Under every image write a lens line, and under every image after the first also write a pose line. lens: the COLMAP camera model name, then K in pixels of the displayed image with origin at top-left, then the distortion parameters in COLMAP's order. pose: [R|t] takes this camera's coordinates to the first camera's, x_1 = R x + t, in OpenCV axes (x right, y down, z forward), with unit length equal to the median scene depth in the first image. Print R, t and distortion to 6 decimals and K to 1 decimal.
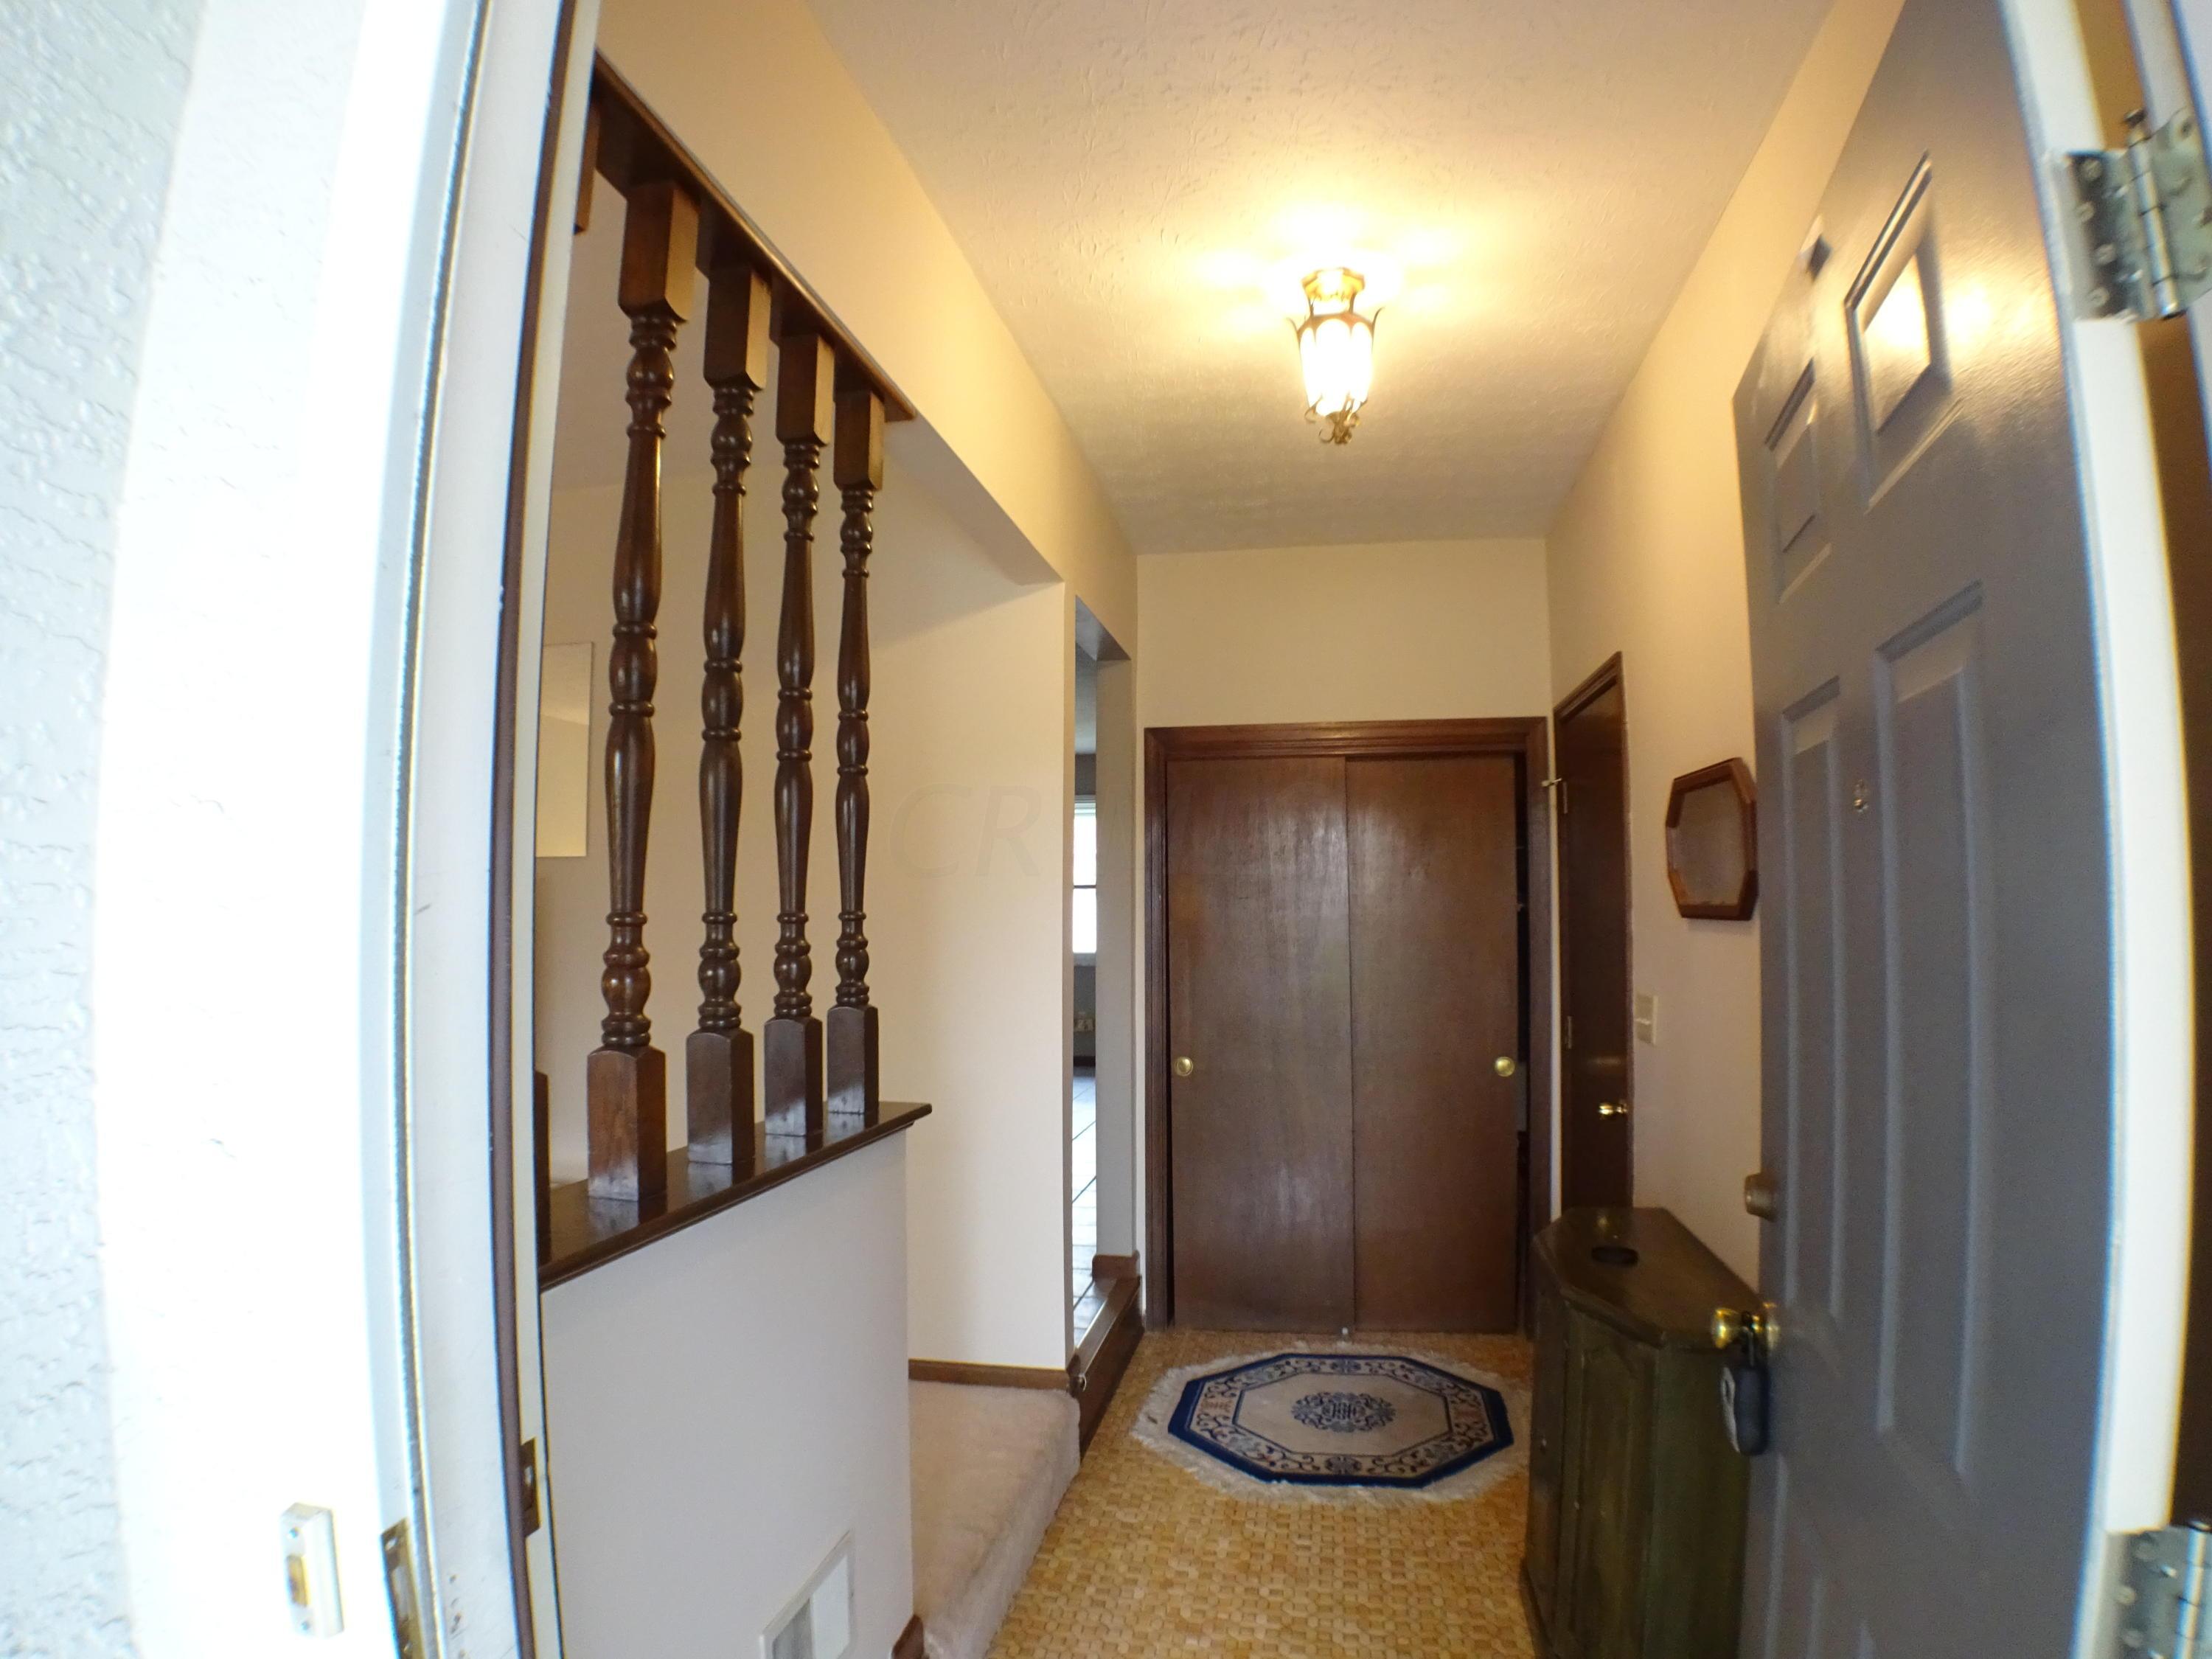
lens RADIAL K [[1262.0, 0, 1103.5], [0, 1262.0, 839.9], [0, 0, 1]] dist [-0.168899, 0.032577]
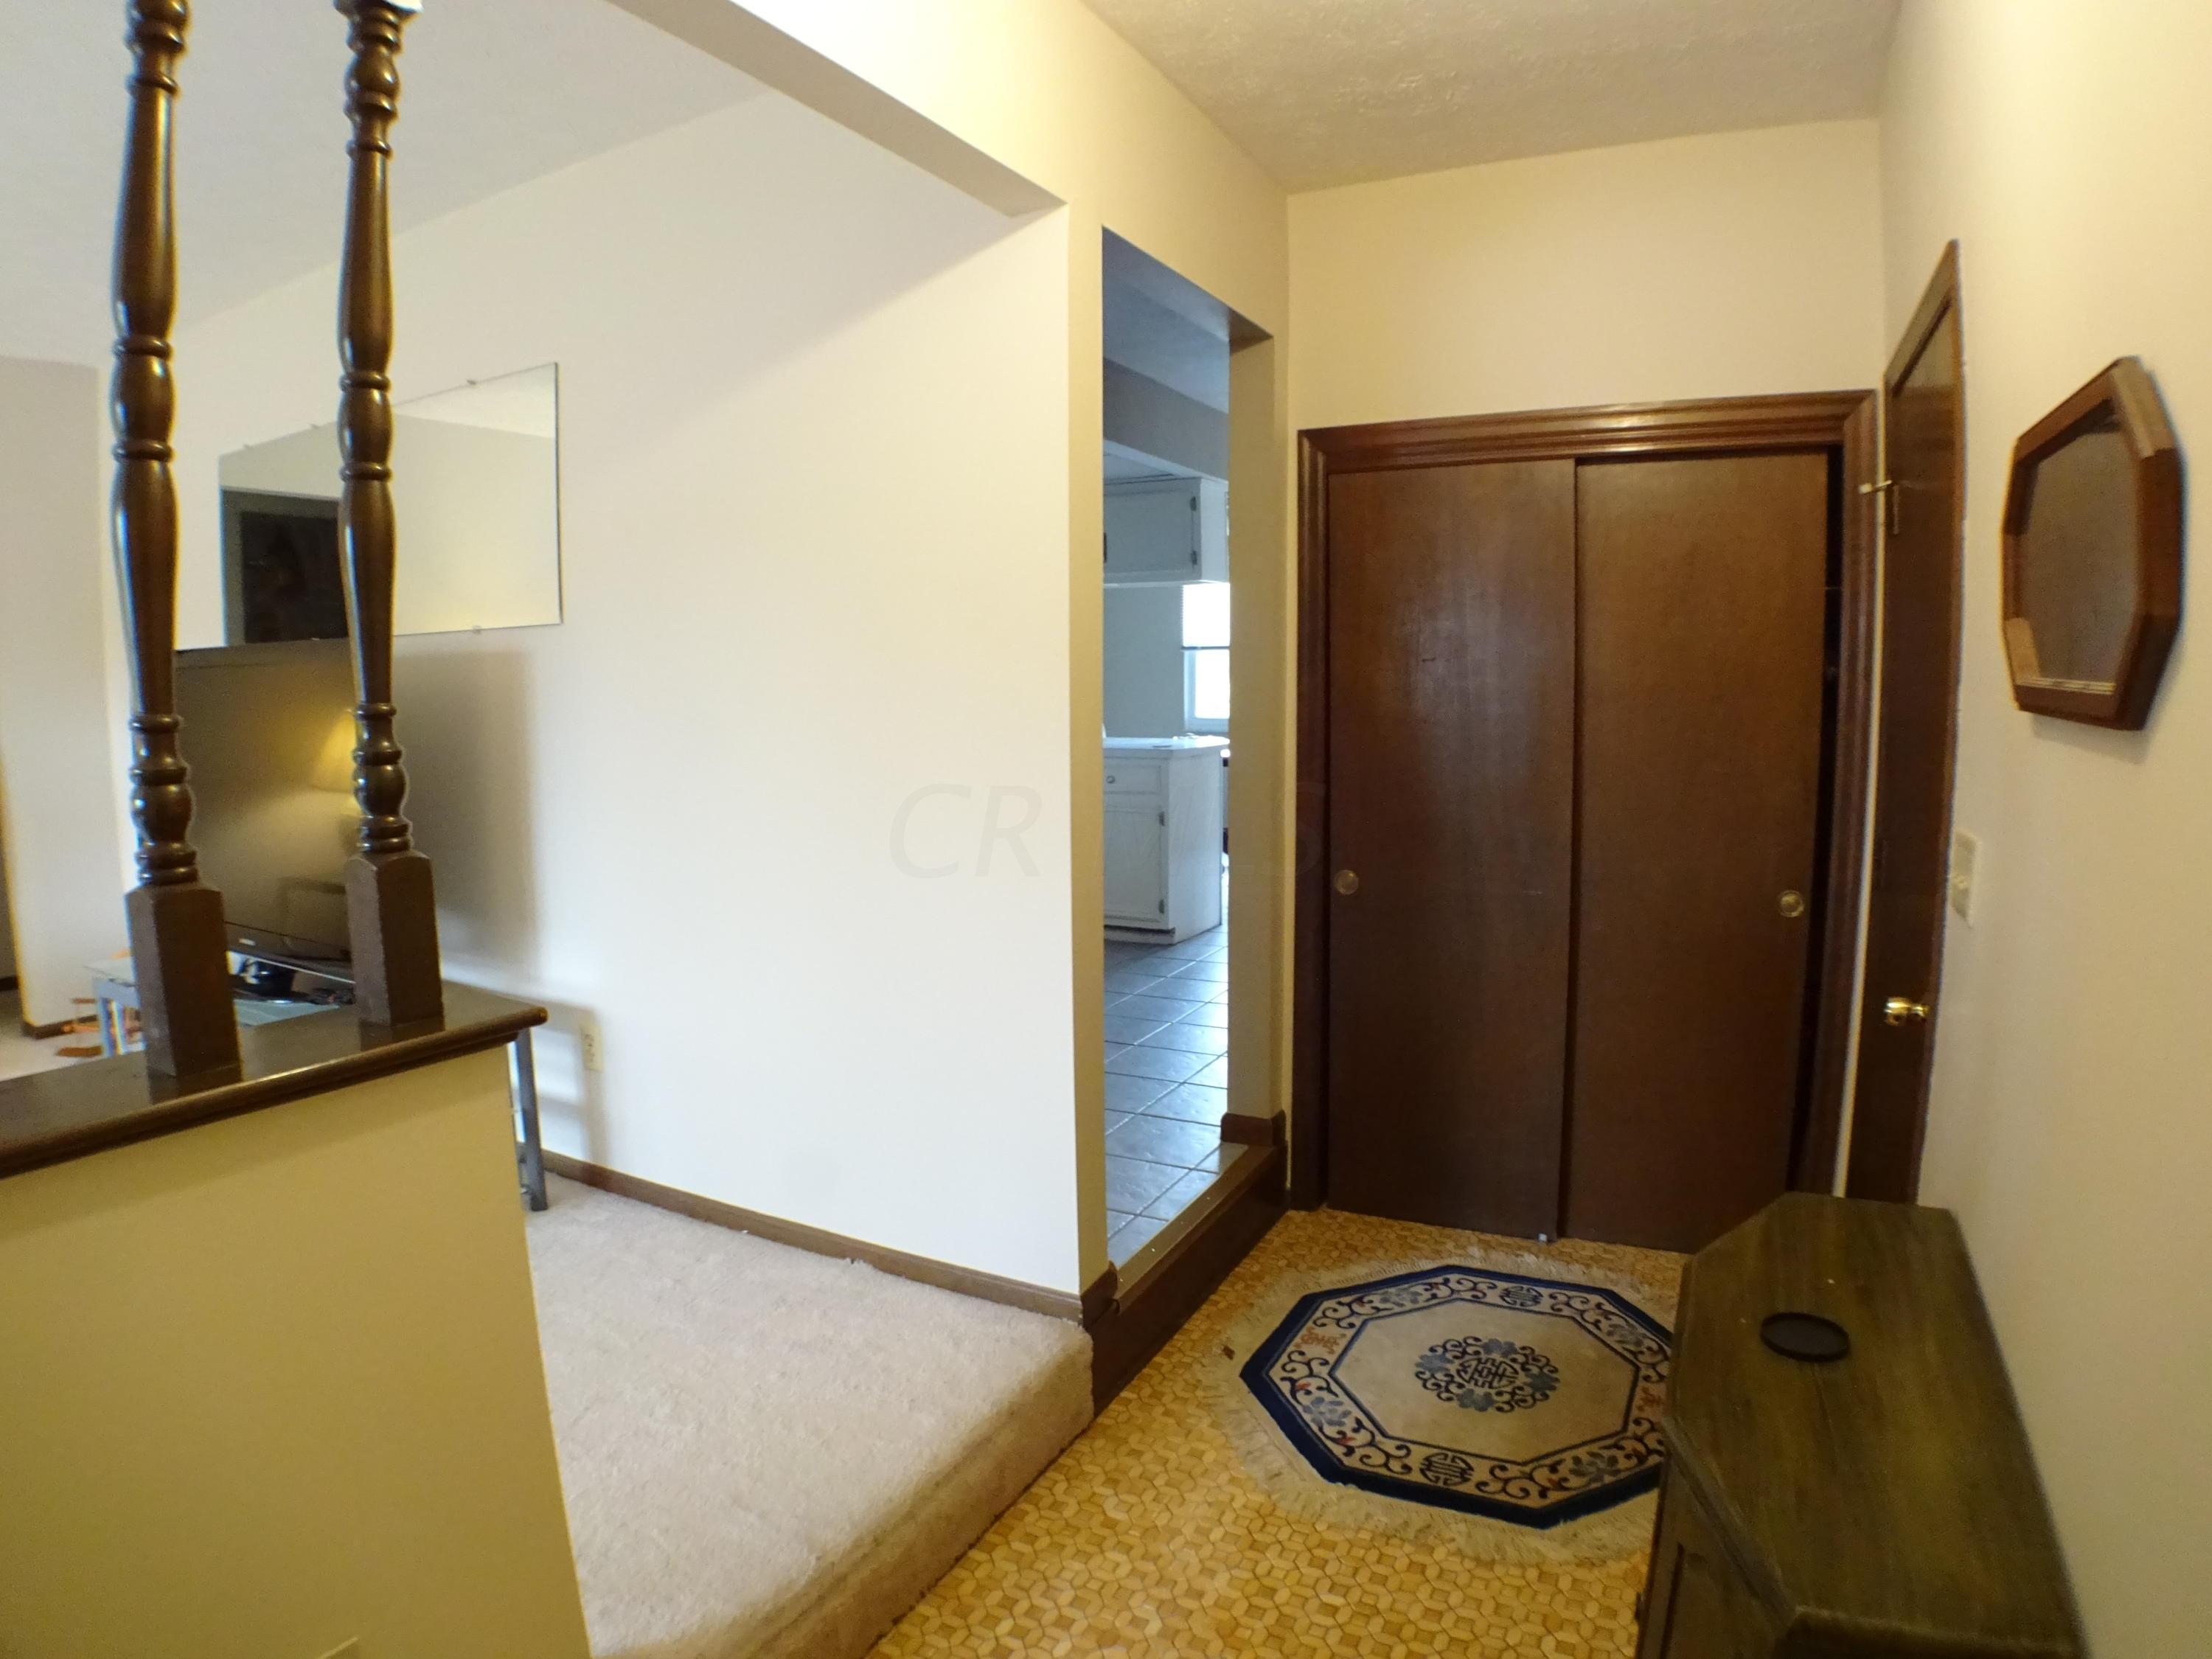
lens RADIAL K [[1262.0, 0, 1103.5], [0, 1262.0, 839.9], [0, 0, 1]] dist [-0.168899, 0.032577]
pose [[0.955808, 0.026184, -0.292822, 0.187890], [0.029261, 0.982607, 0.183375, 0.015443], [0.292530, -0.183840, 0.938418, 0.319311]]
